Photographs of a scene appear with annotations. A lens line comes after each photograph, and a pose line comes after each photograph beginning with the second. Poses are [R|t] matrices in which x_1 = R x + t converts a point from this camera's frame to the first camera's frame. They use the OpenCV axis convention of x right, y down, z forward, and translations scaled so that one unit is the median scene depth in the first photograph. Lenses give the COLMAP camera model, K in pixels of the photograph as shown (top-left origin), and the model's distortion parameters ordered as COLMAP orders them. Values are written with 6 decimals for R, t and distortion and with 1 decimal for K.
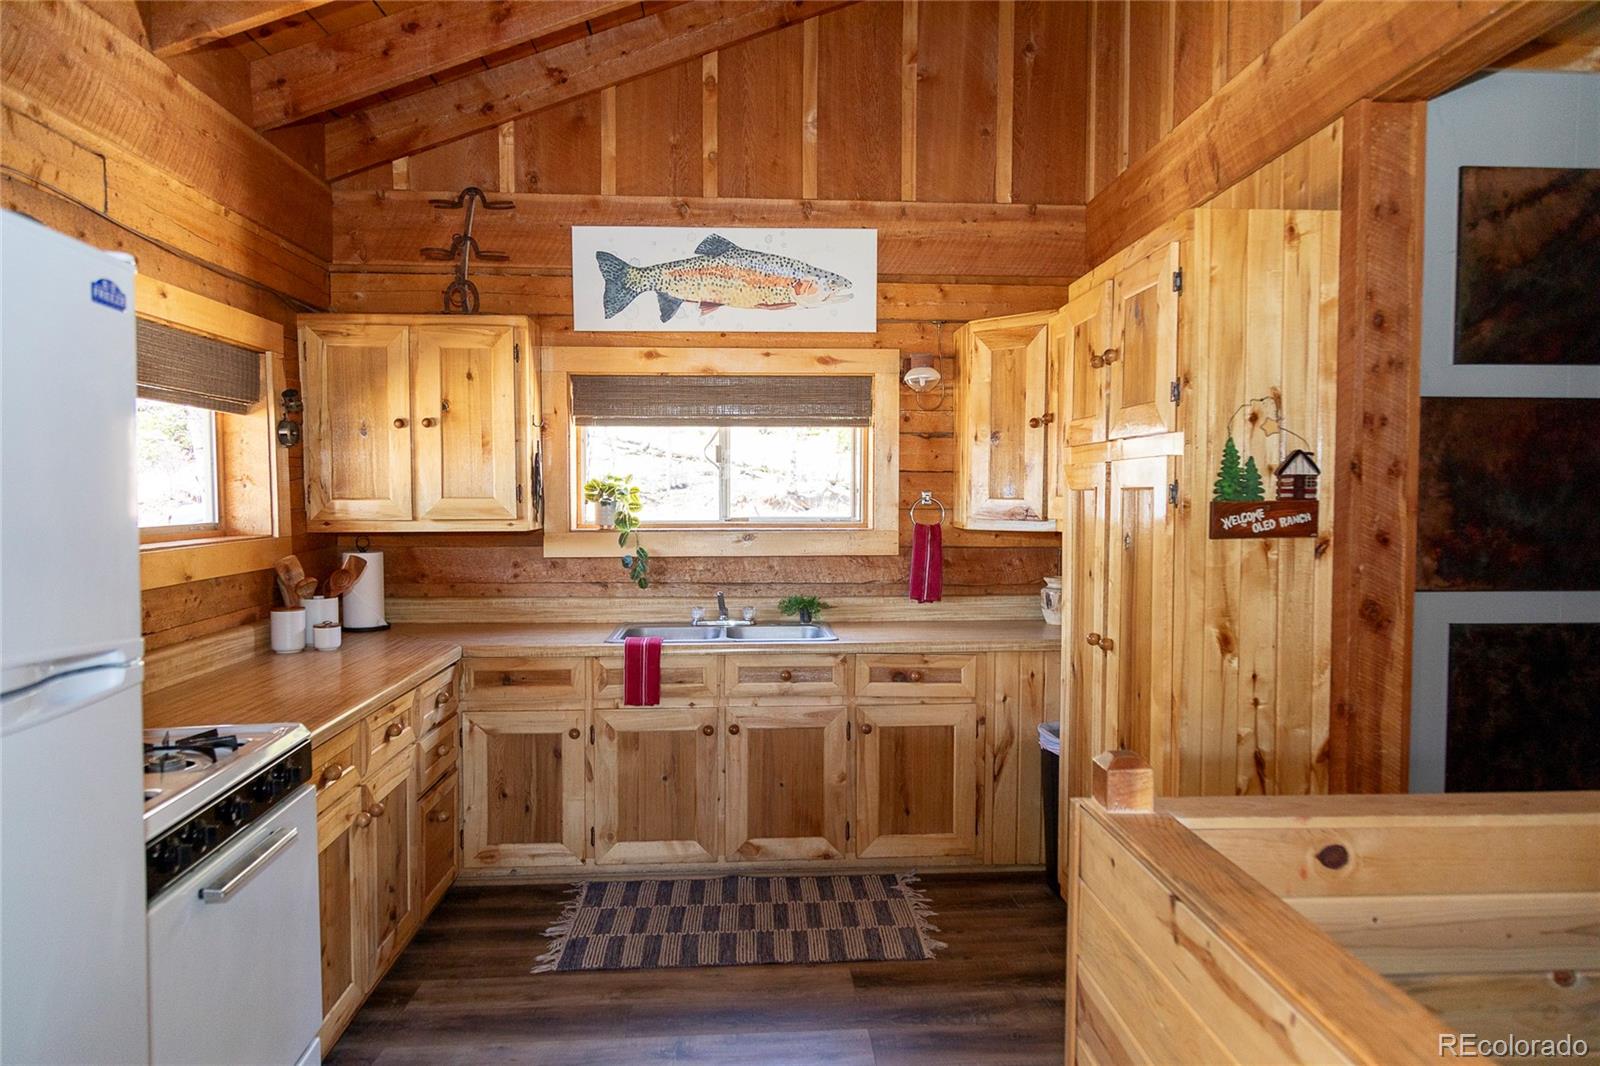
lens RADIAL K [[1046.7, 0, 795.4], [0, 1046.7, 537.3], [0, 0, 1]] dist [0.013542, 0.000288]
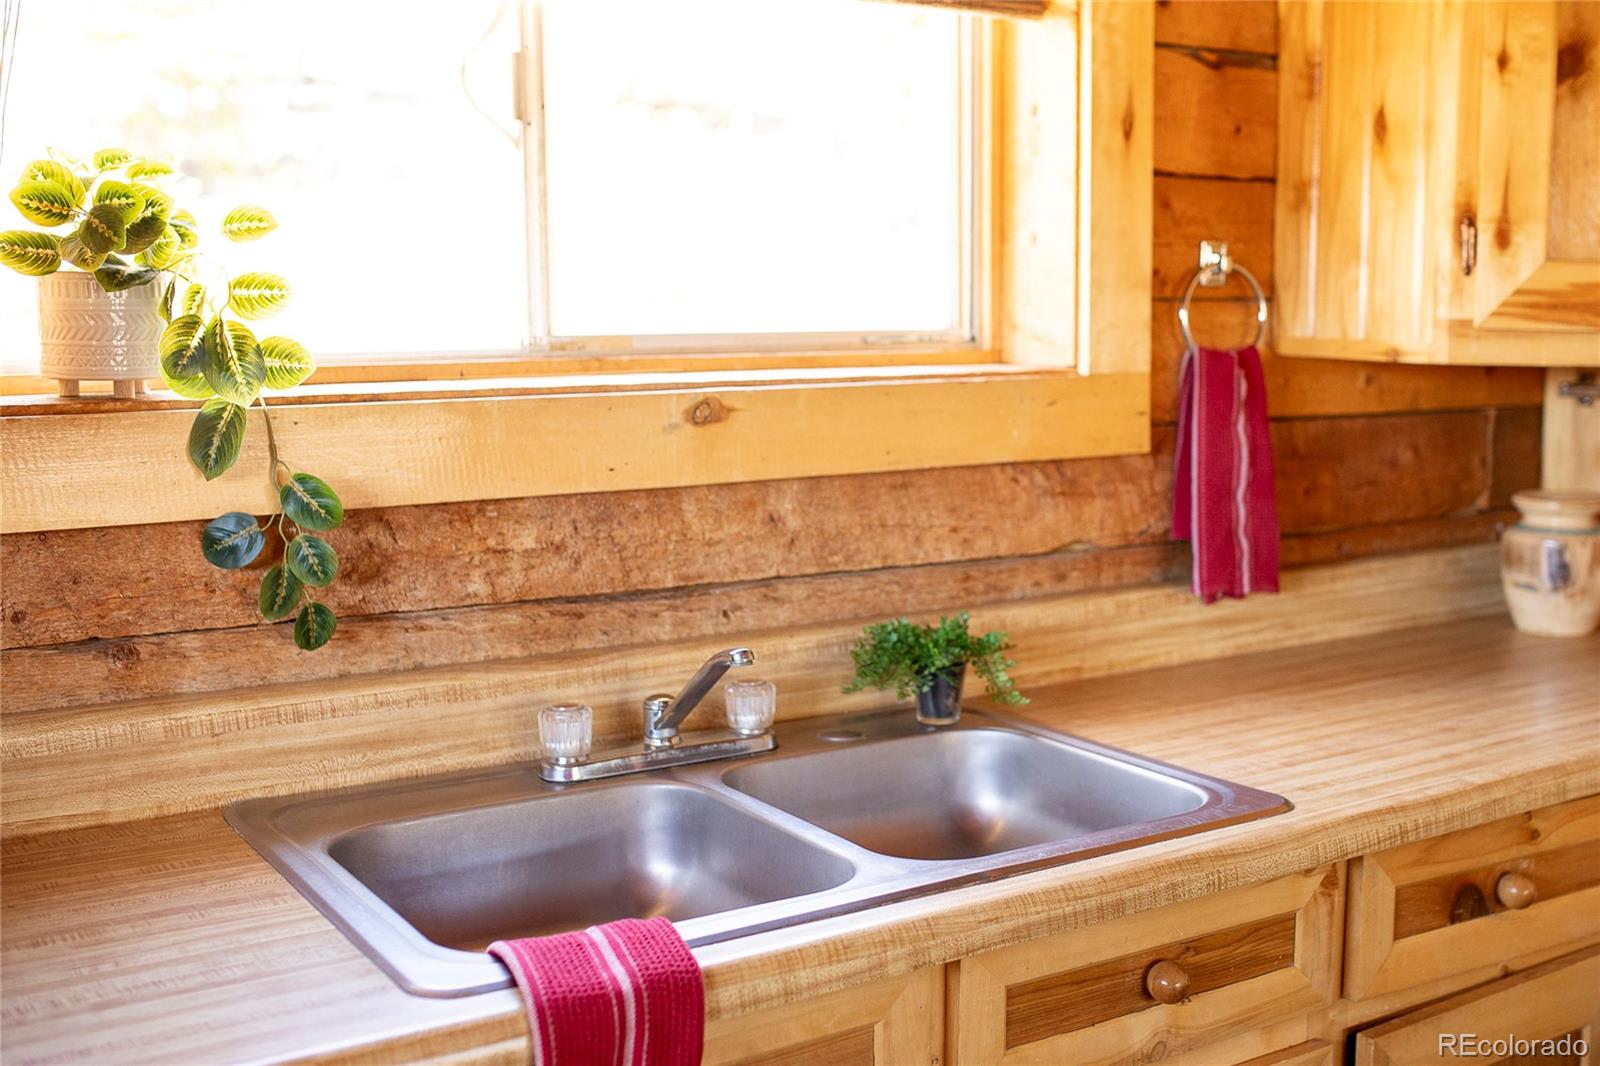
lens RADIAL K [[1689.3, 0, 808.4], [0, 1689.3, 530.9], [0, 0, 1]] dist [-0.024501, 0.000000]
pose [[0.878249, -0.070049, 0.473045, -0.228770], [0.033477, 0.995792, 0.085303, -0.005597], [-0.477030, -0.059081, 0.876899, 0.636900]]
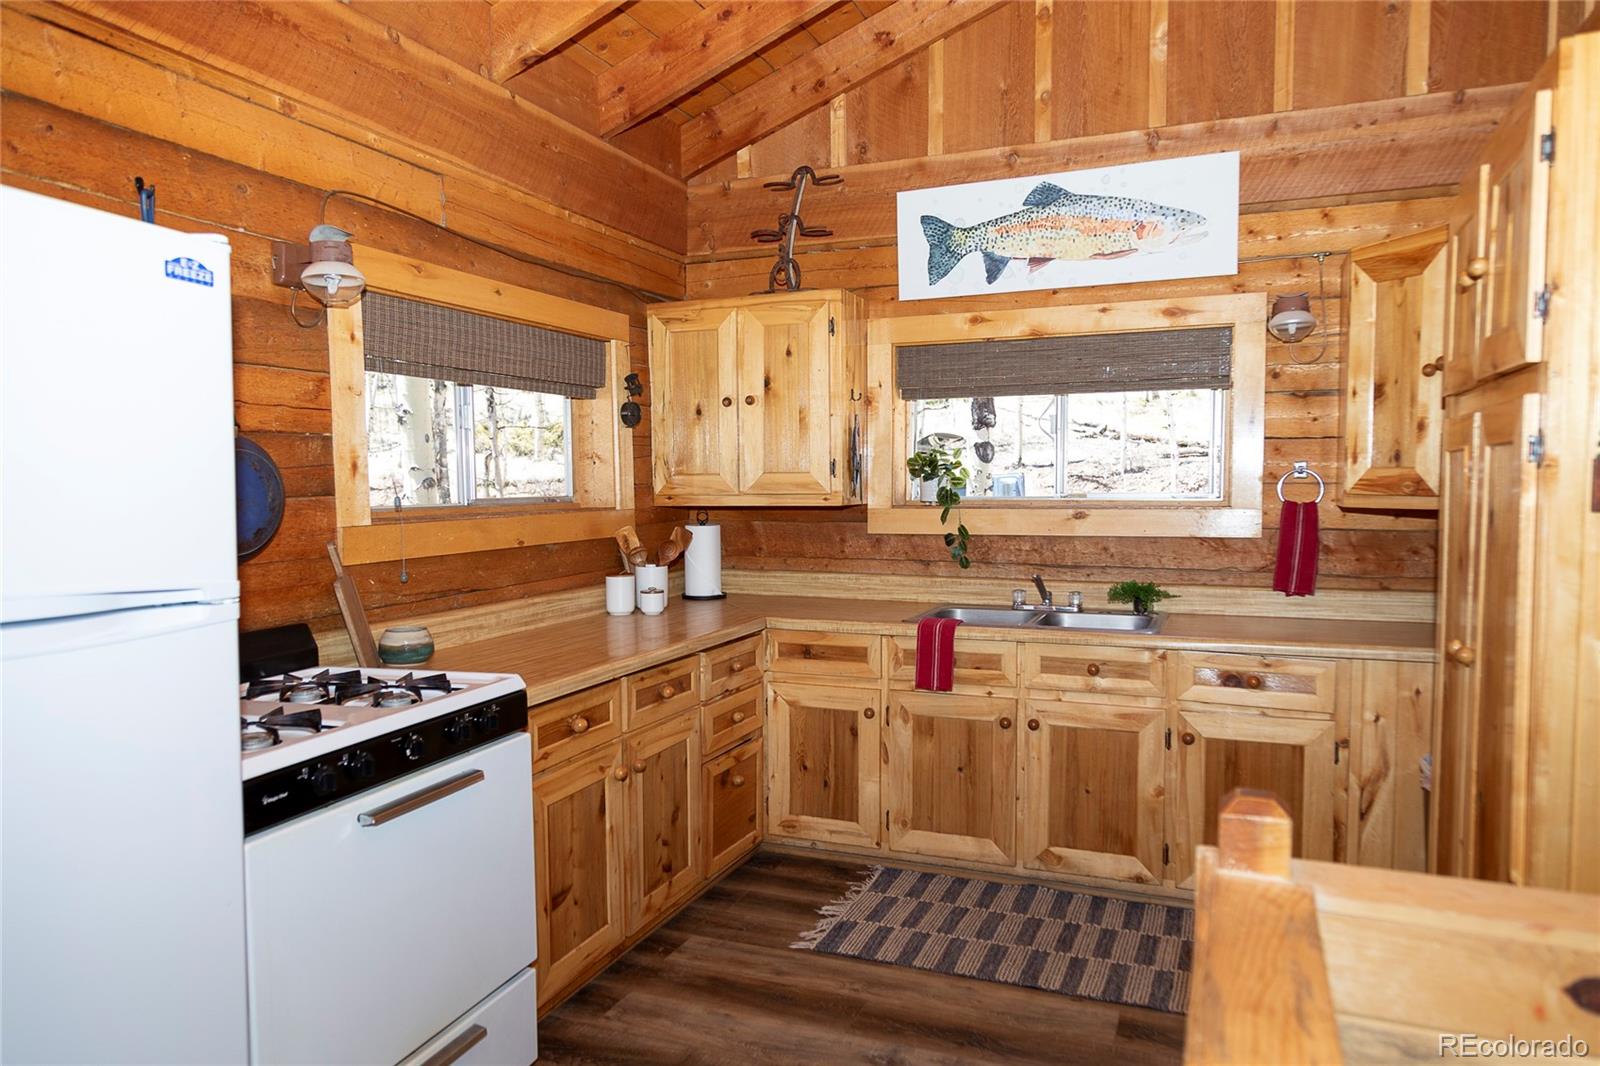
lens RADIAL K [[1046.7, 0, 808.0], [0, 1046.7, 539.7], [0, 0, 1]] dist [0.013542, 0.000288]
pose [[0.902977, 0.019087, -0.429265, 0.135875], [-0.012839, 0.999765, 0.017447, 0.008660], [0.429497, -0.010243, 0.903010, 0.085416]]
